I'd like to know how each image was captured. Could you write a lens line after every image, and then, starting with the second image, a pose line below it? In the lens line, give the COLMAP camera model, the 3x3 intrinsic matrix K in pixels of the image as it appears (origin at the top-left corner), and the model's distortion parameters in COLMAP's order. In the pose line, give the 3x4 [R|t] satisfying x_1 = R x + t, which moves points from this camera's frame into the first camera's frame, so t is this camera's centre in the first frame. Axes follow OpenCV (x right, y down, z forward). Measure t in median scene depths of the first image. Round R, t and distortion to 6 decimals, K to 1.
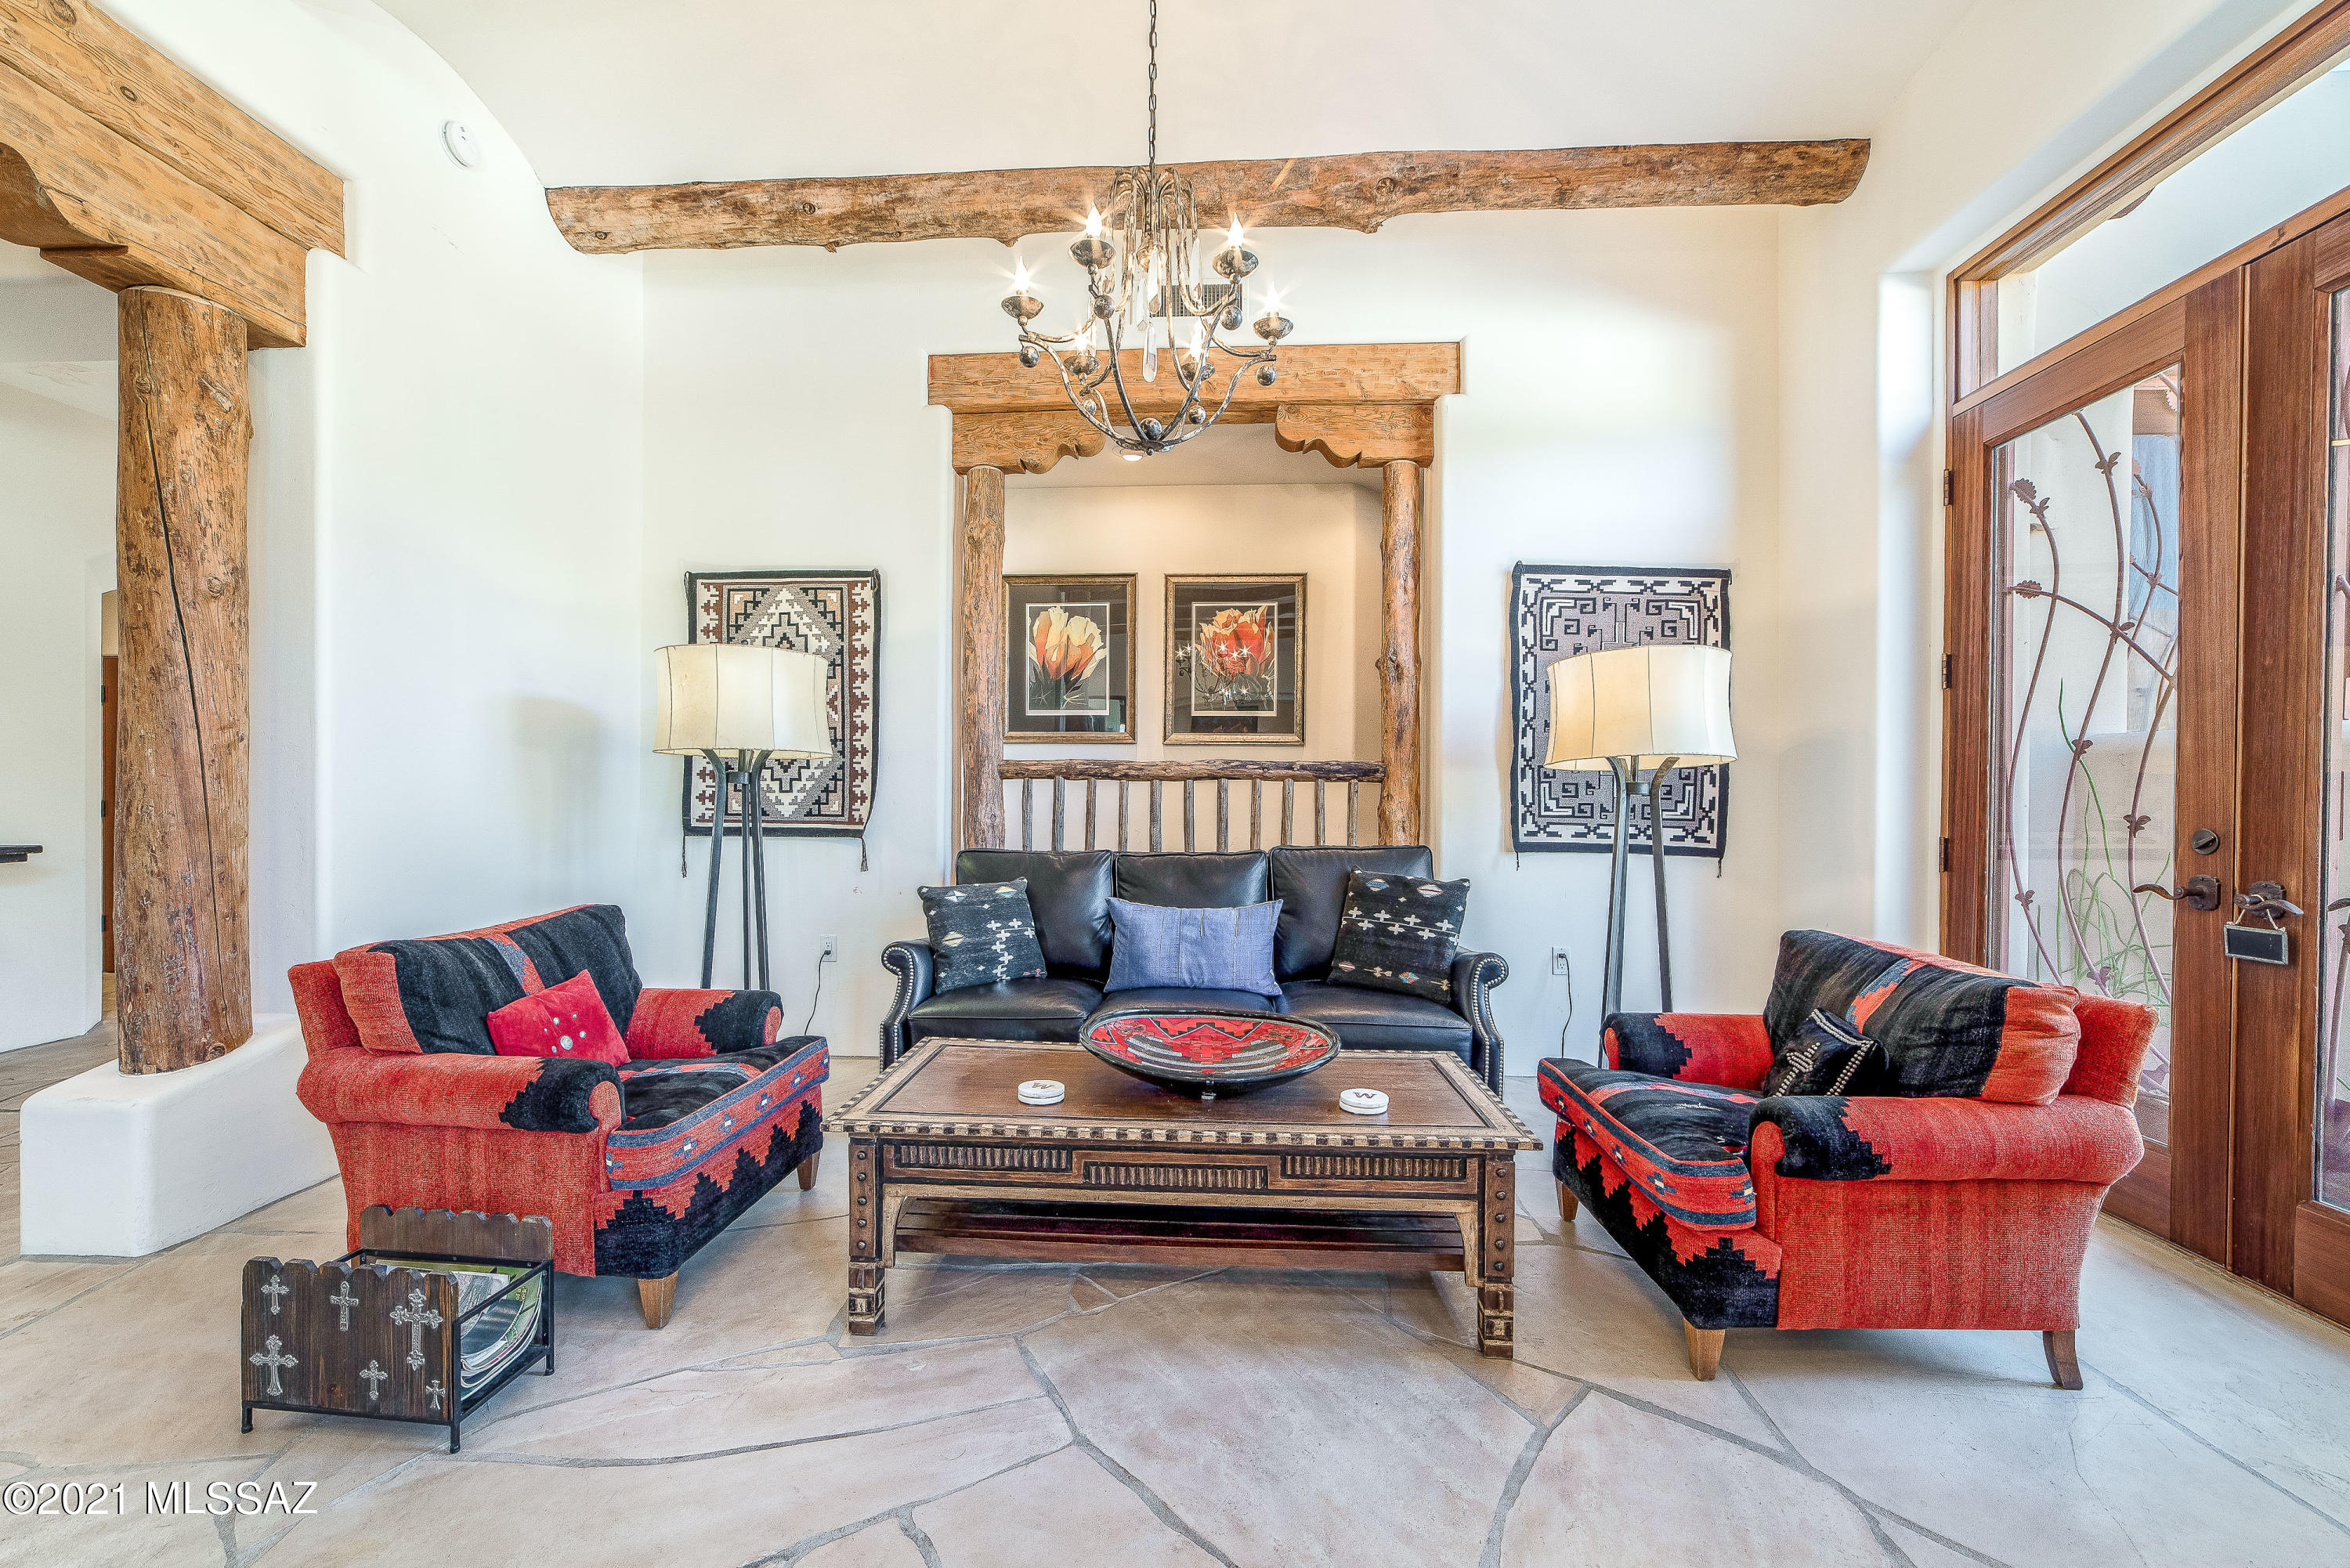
lens RADIAL K [[956.5, 0, 1183.5], [0, 956.5, 798.7], [0, 0, 1]] dist [-0.004354, 0.000122]
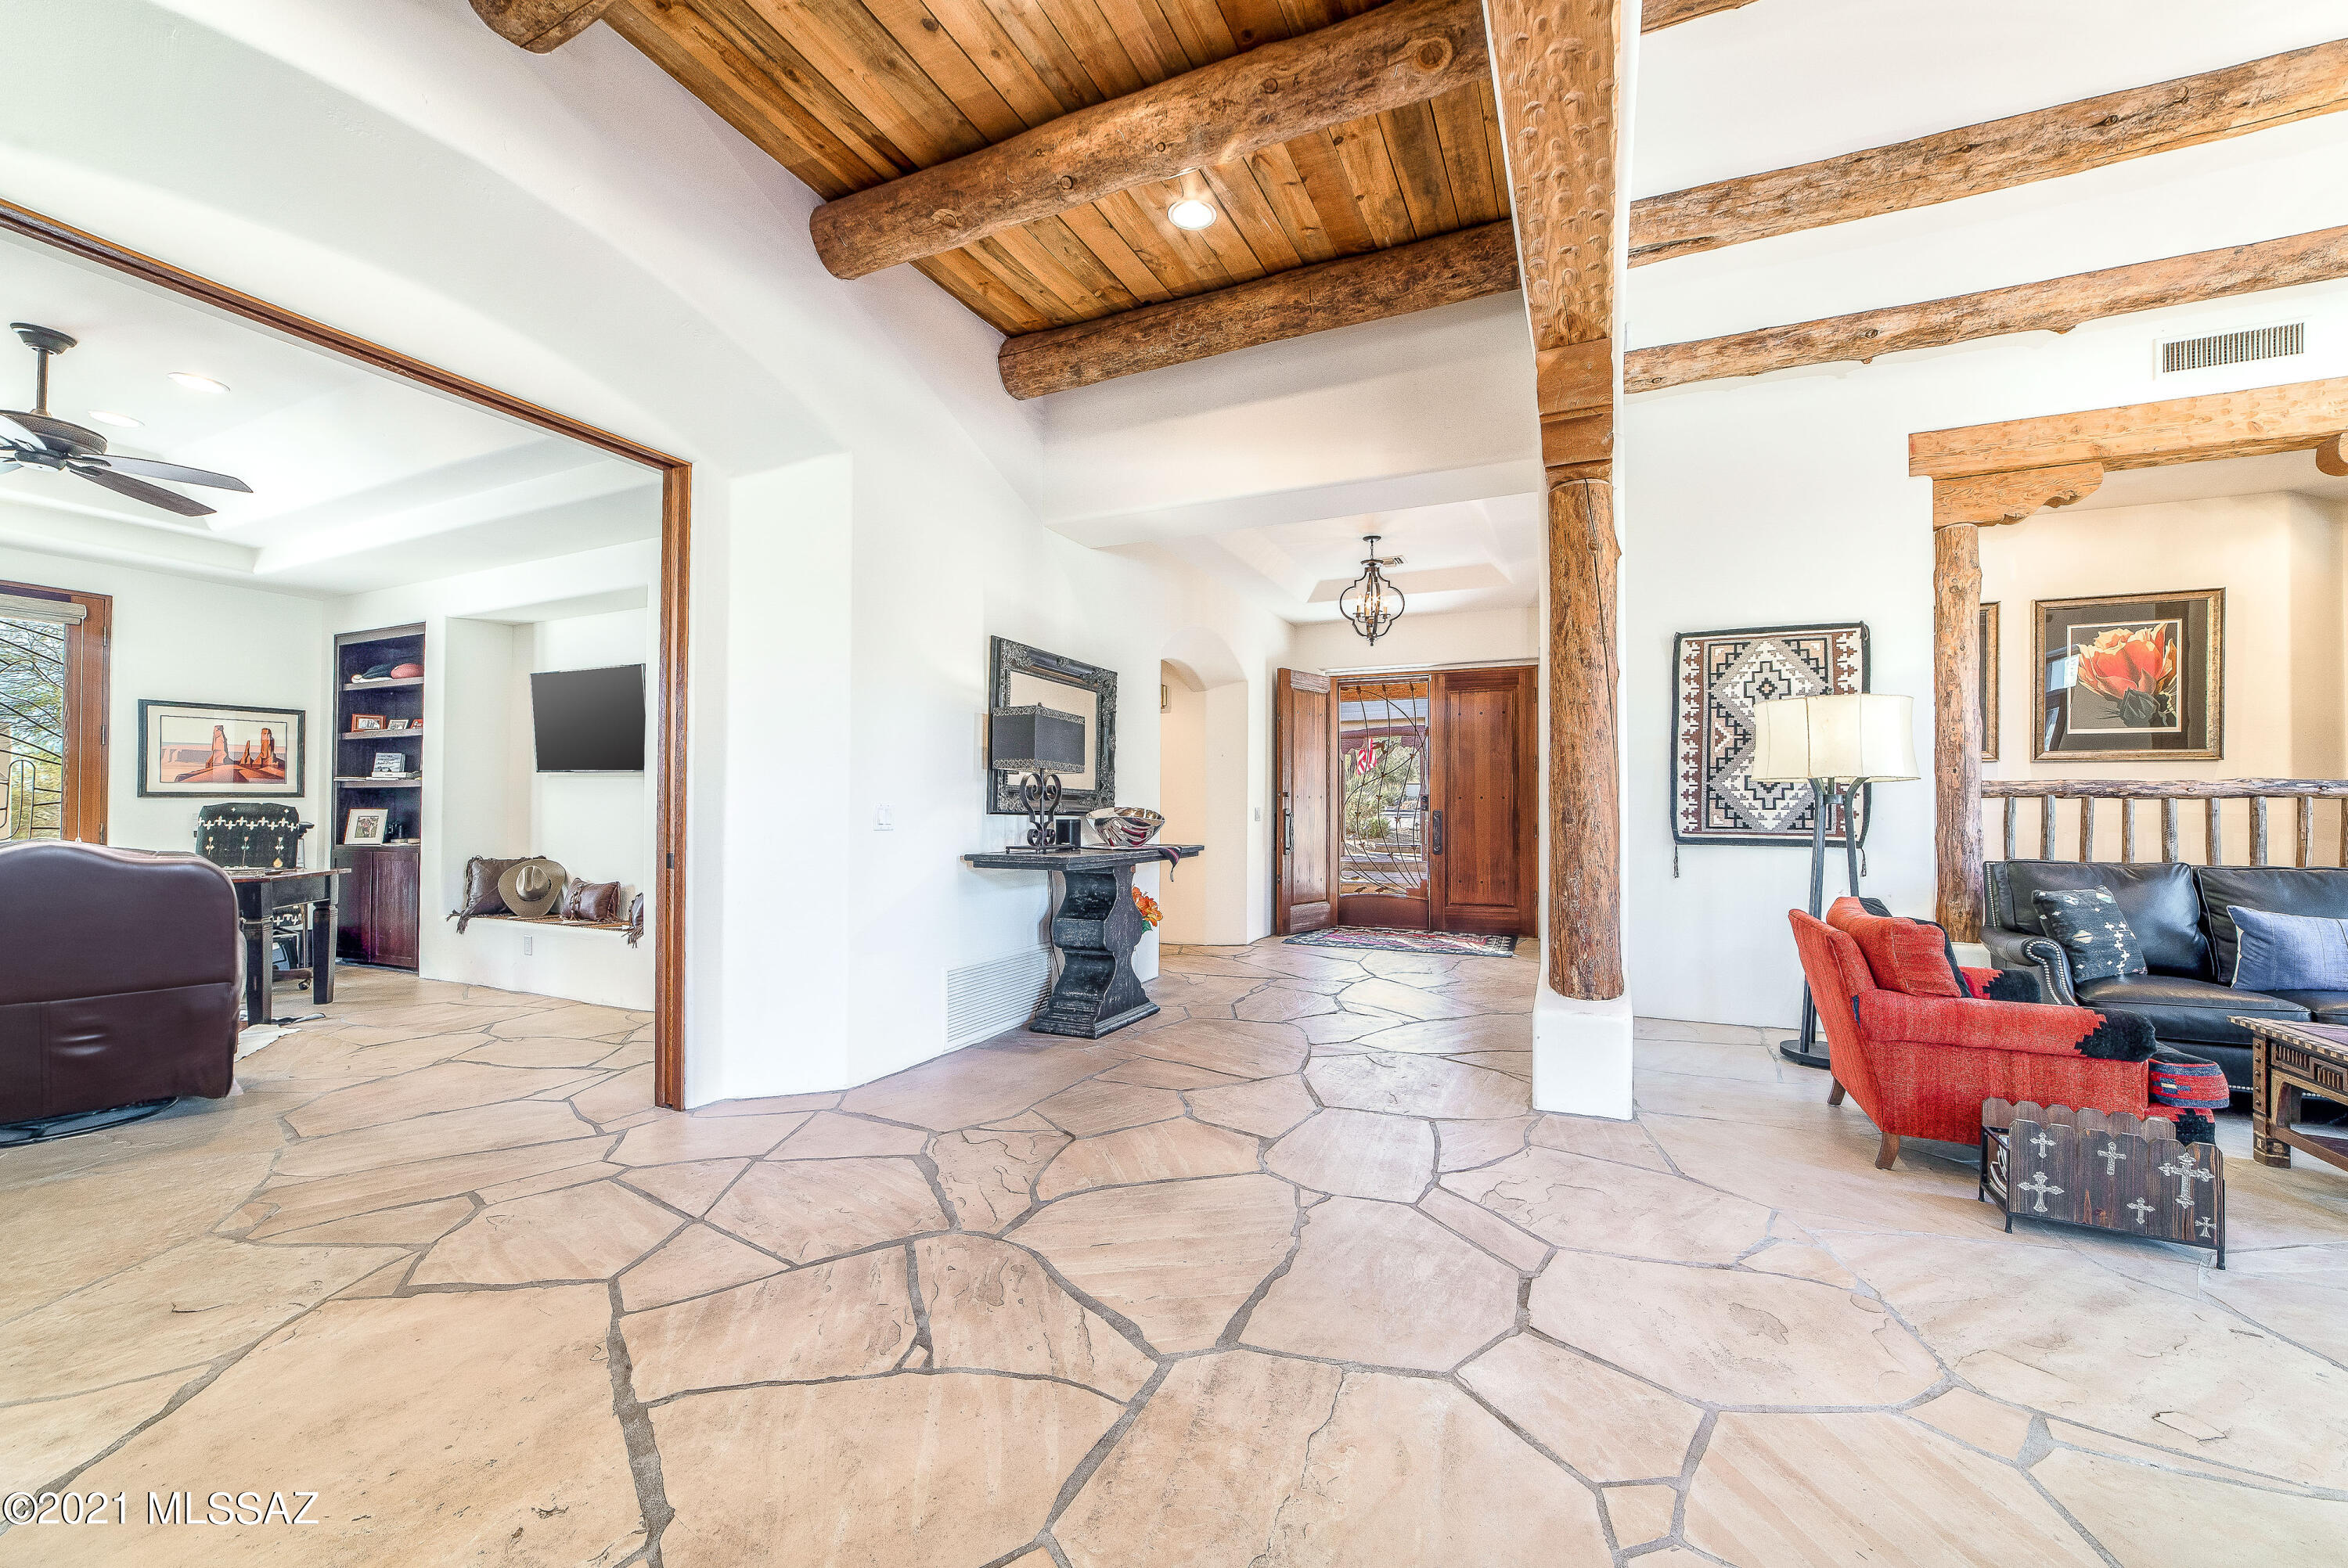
lens RADIAL K [[923.8, 0, 1164.2], [0, 923.8, 797.7], [0, 0, 1]] dist [-0.017425, 0.005349]
pose [[0.932485, -0.004756, -0.361178, -0.736999], [0.000475, 0.999929, -0.011939, -0.008441], [0.361209, 0.010961, 0.932421, -0.373087]]
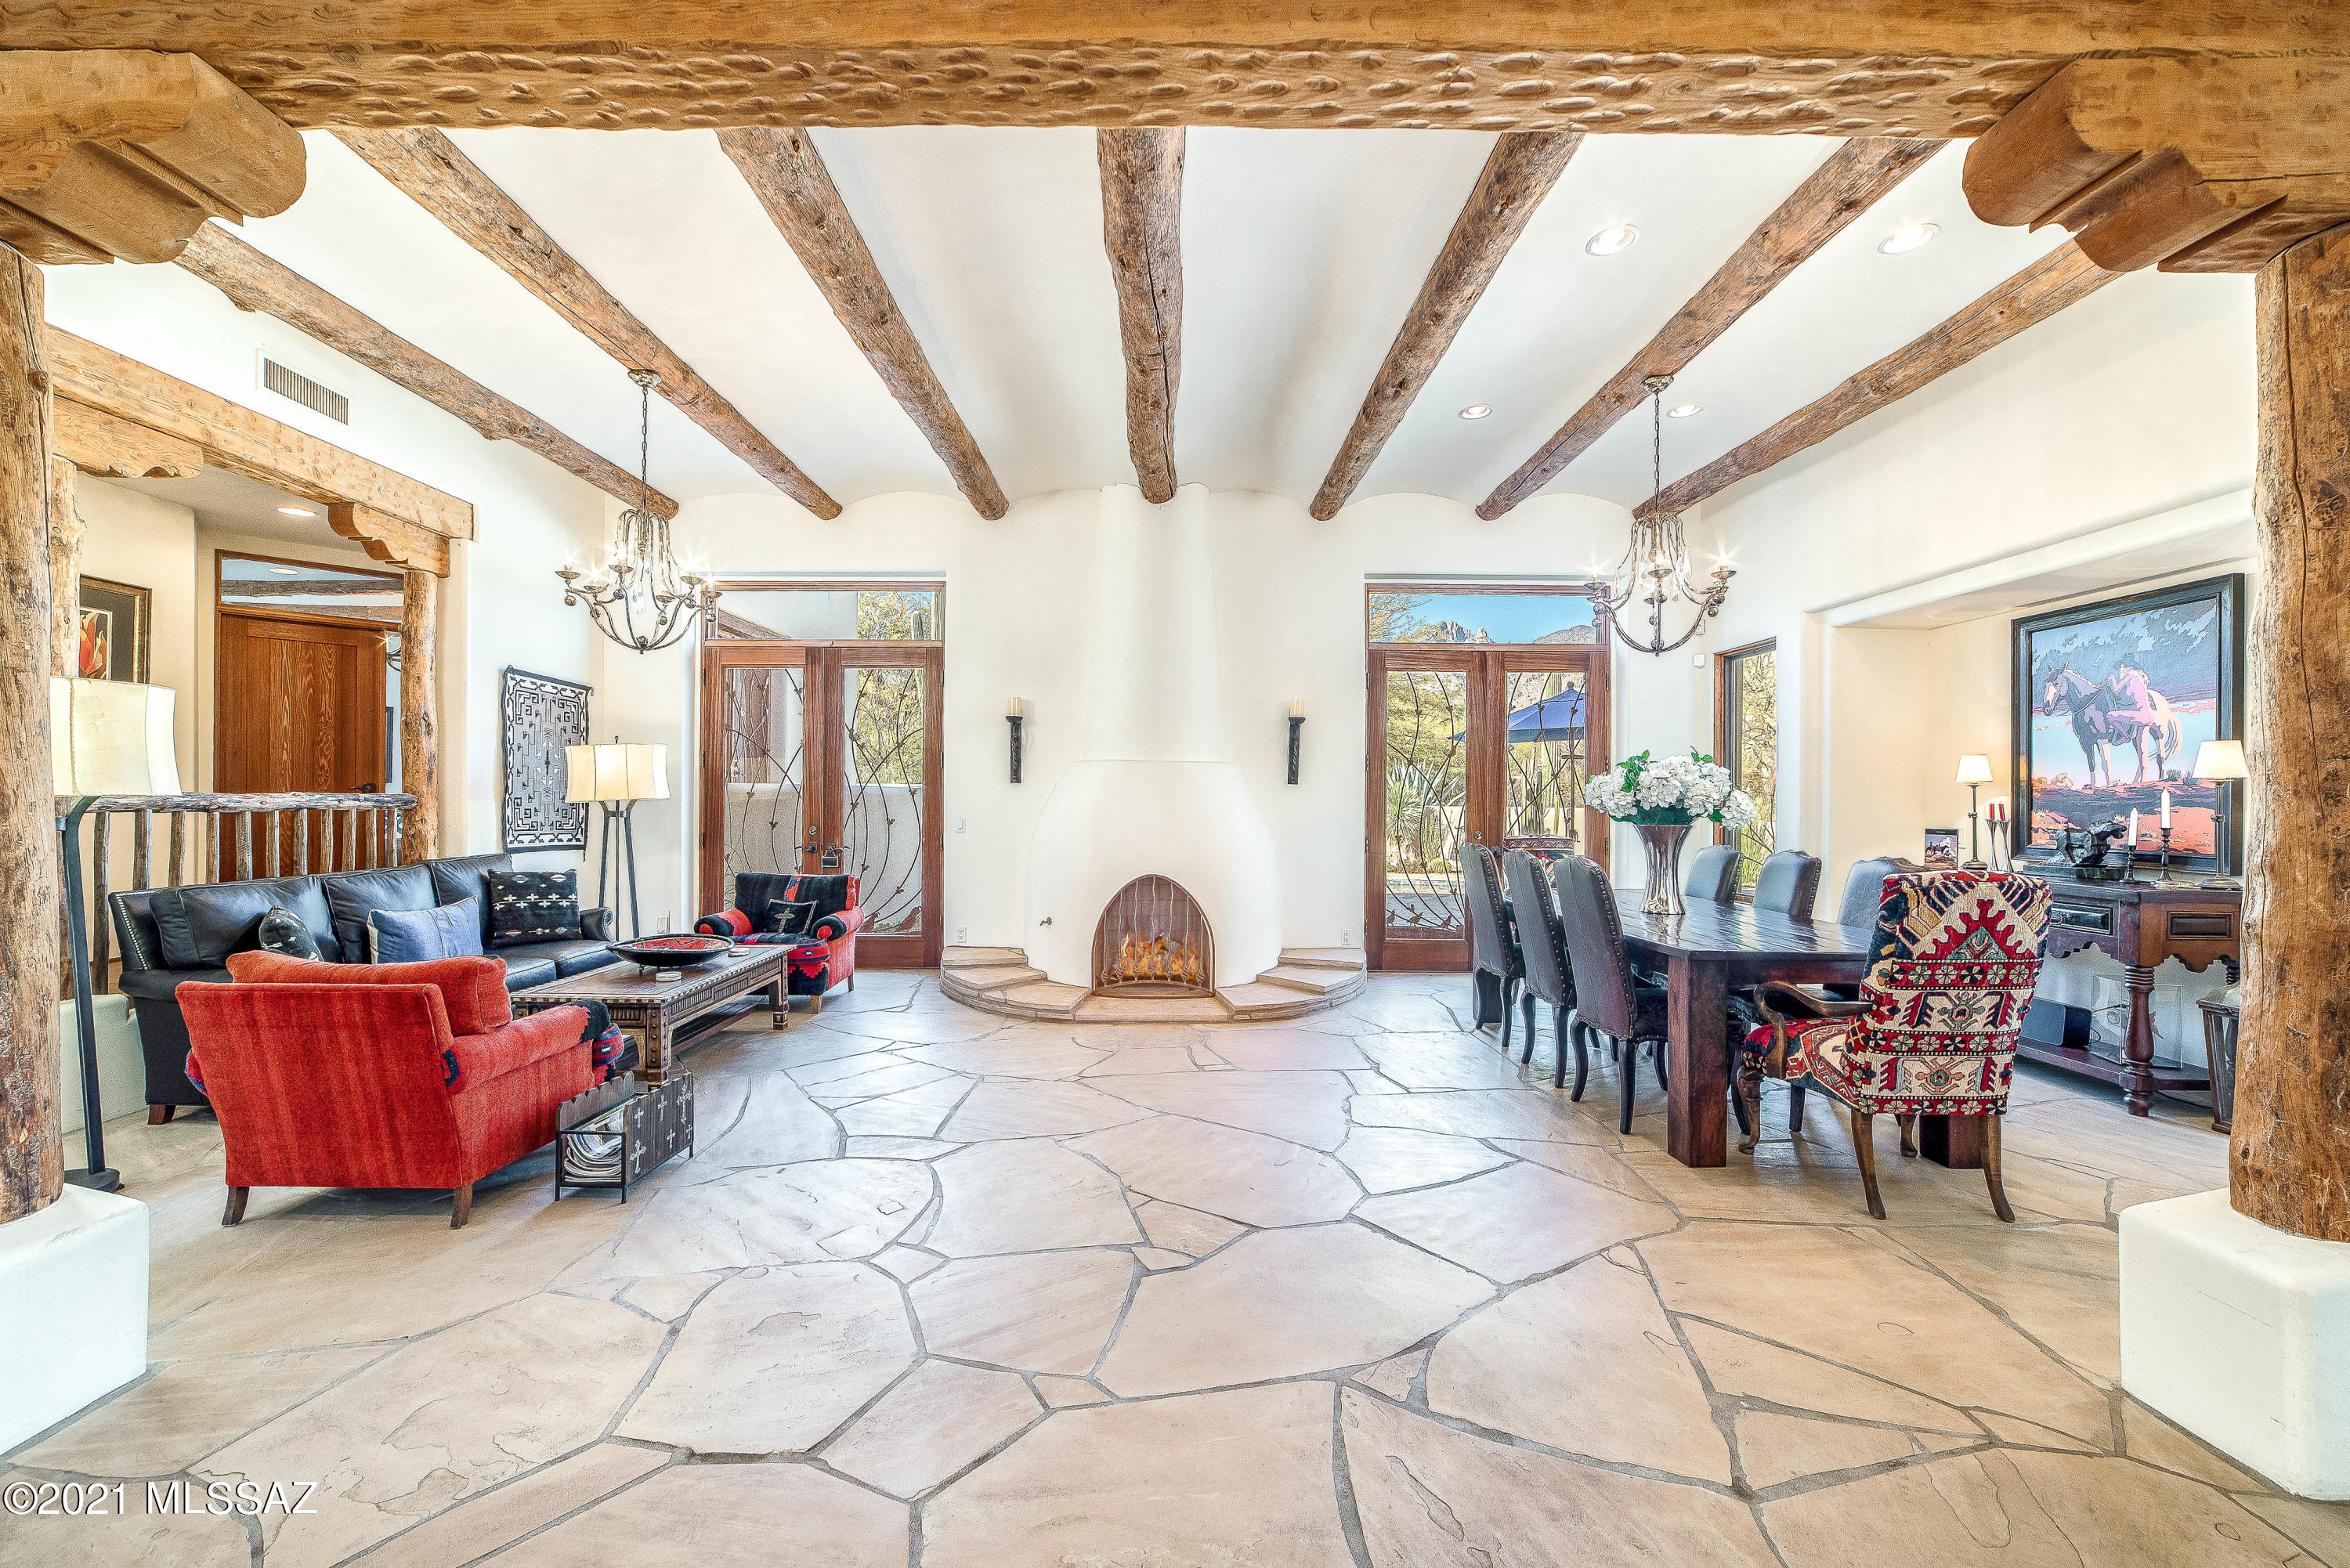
lens RADIAL K [[965.3, 0, 1192.9], [0, 965.3, 794.4], [0, 0, 1]] dist [-0.001964, -0.000062]
pose [[-0.091854, -0.003651, 0.995766, -1.241063], [-0.007840, 0.999965, 0.002943, -0.051585], [-0.995742, -0.007536, -0.091880, 0.045984]]
